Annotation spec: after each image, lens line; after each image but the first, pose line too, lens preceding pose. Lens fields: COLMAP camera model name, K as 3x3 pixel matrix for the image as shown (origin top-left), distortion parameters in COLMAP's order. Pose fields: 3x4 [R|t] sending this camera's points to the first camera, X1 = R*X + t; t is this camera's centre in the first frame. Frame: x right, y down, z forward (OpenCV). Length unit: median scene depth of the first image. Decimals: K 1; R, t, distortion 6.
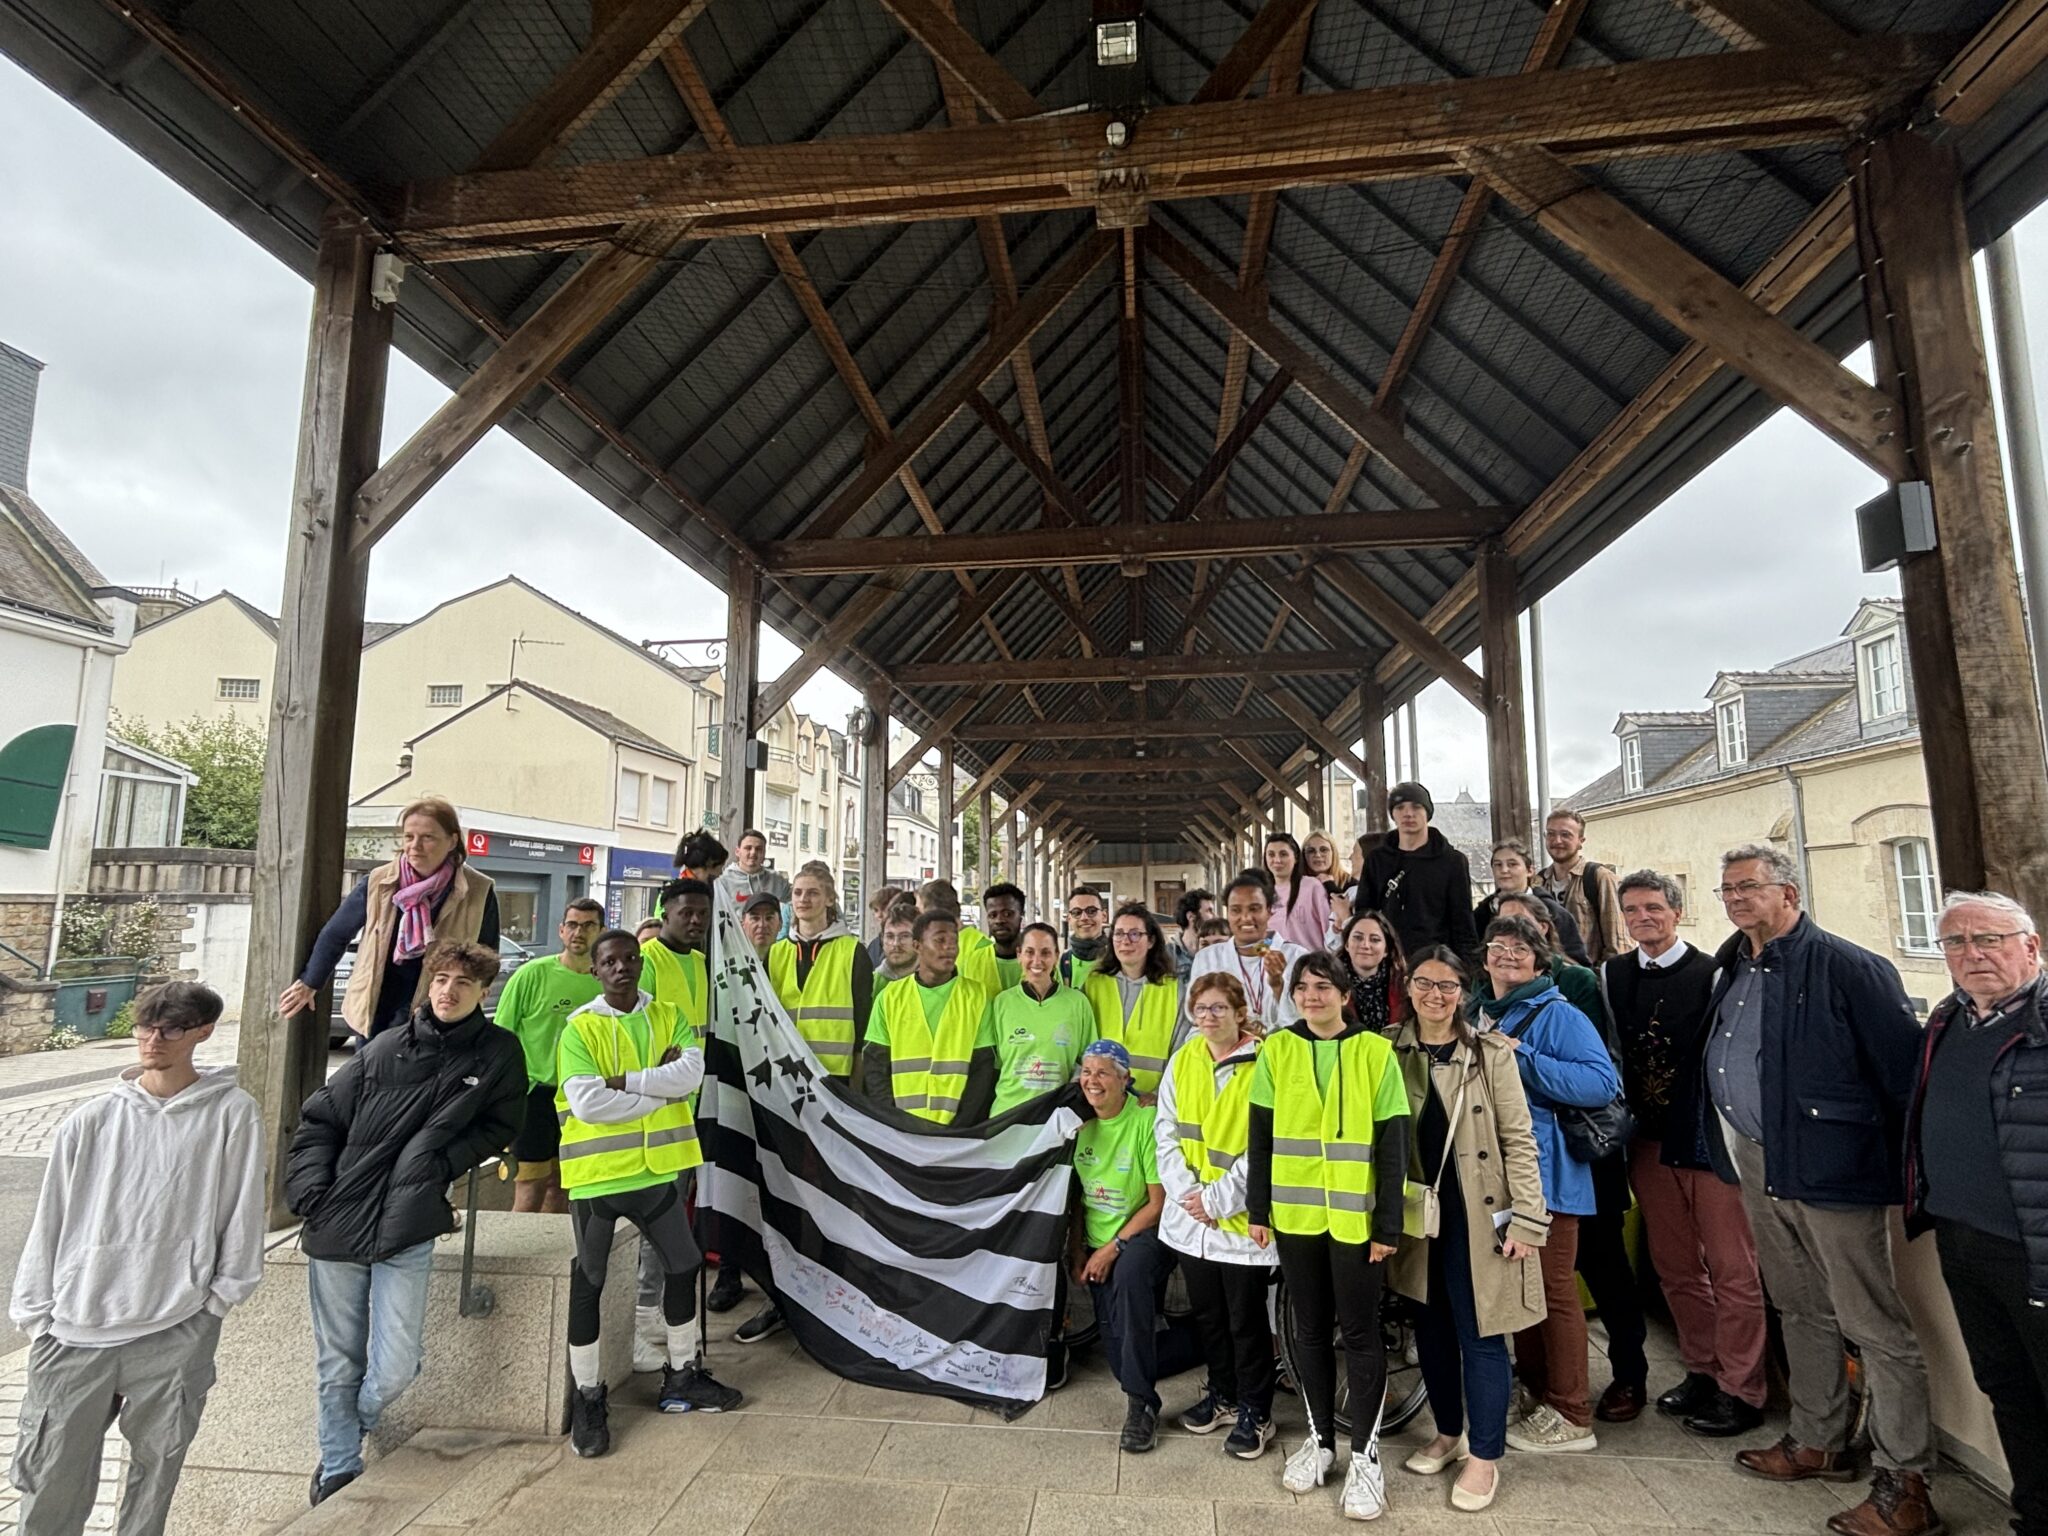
lens RADIAL K [[1012.4, 0, 1018.8], [0, 1012.4, 779.5], [0, 0, 1]] dist [-0.002756, -0.005885]
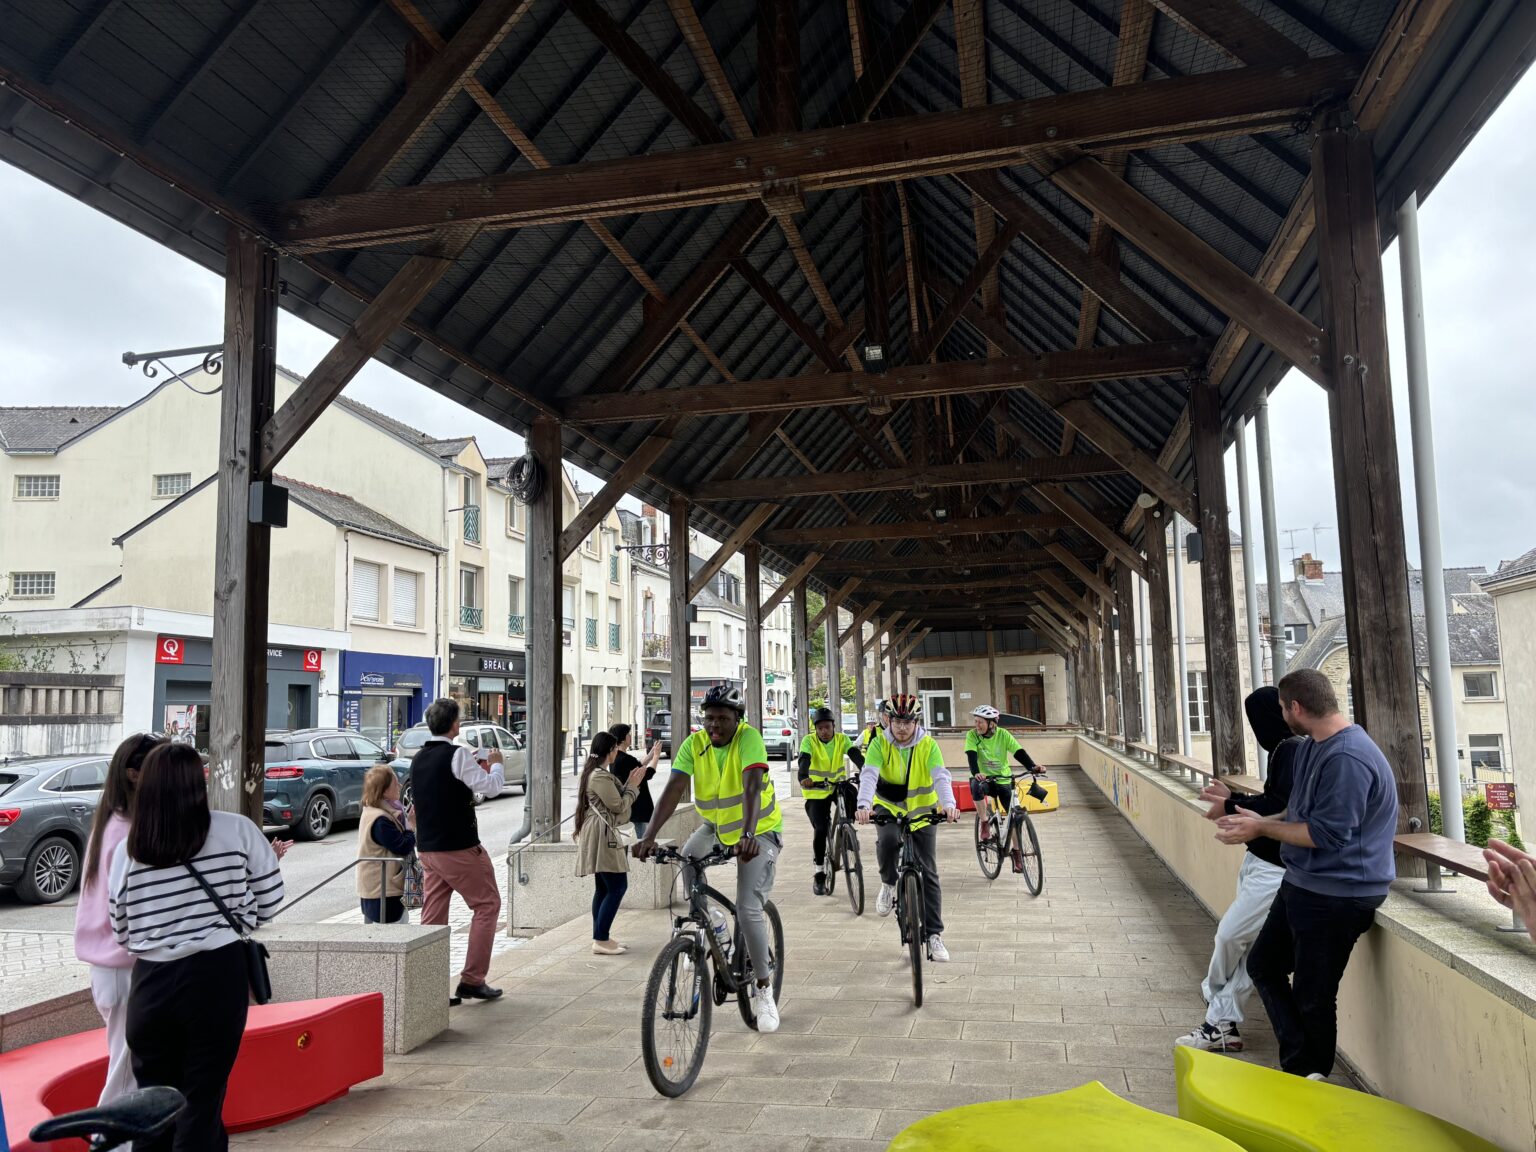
lens RADIAL K [[1143.4, 0, 758.5], [0, 1143.4, 581.1], [0, 0, 1]] dist [0.021013, -0.026278]
pose [[0.994634, -0.033763, -0.097789, 0.103308], [0.034992, 0.999328, 0.010877, 0.021258], [0.097356, -0.014241, 0.995148, 0.149962]]
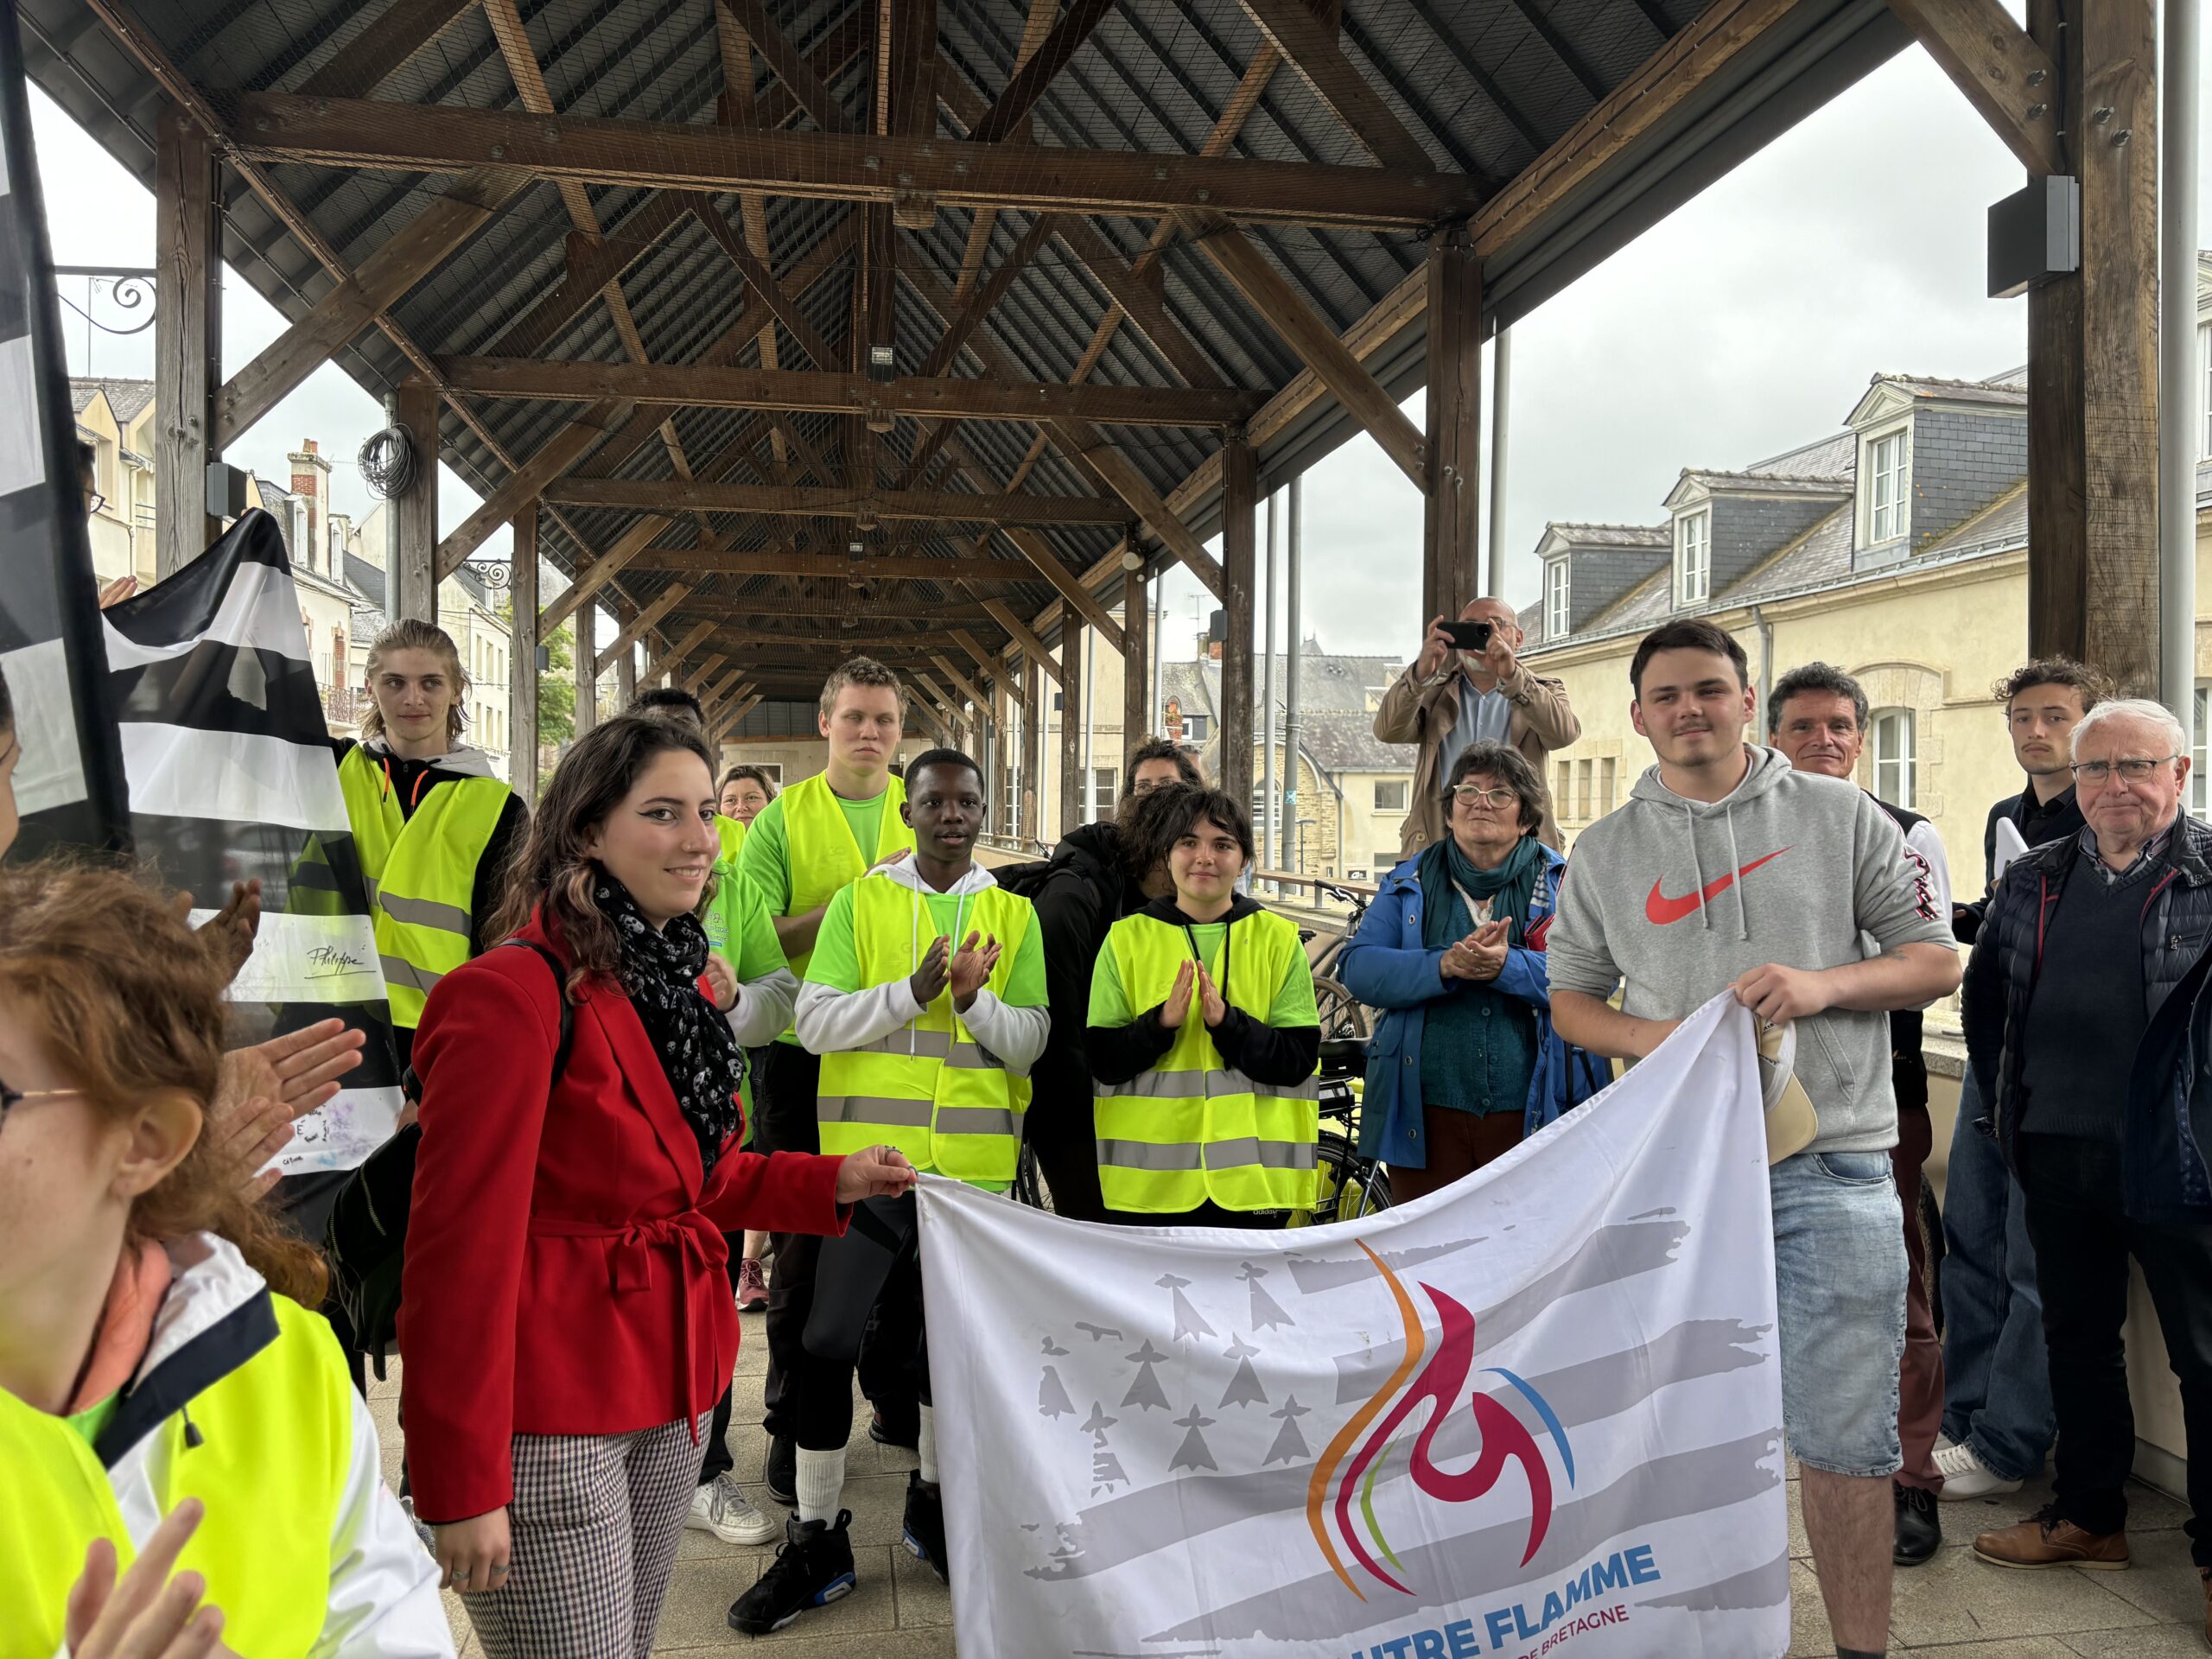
lens RADIAL K [[1646.6, 0, 1092.9], [0, 1646.6, 835.5], [0, 0, 1]] dist [0.021013, -0.026278]
pose [[0.958700, -0.000143, 0.284419, -0.039992], [-0.039358, 0.990312, 0.133164, 0.014283], [-0.281683, -0.138859, 0.949407, -0.010044]]
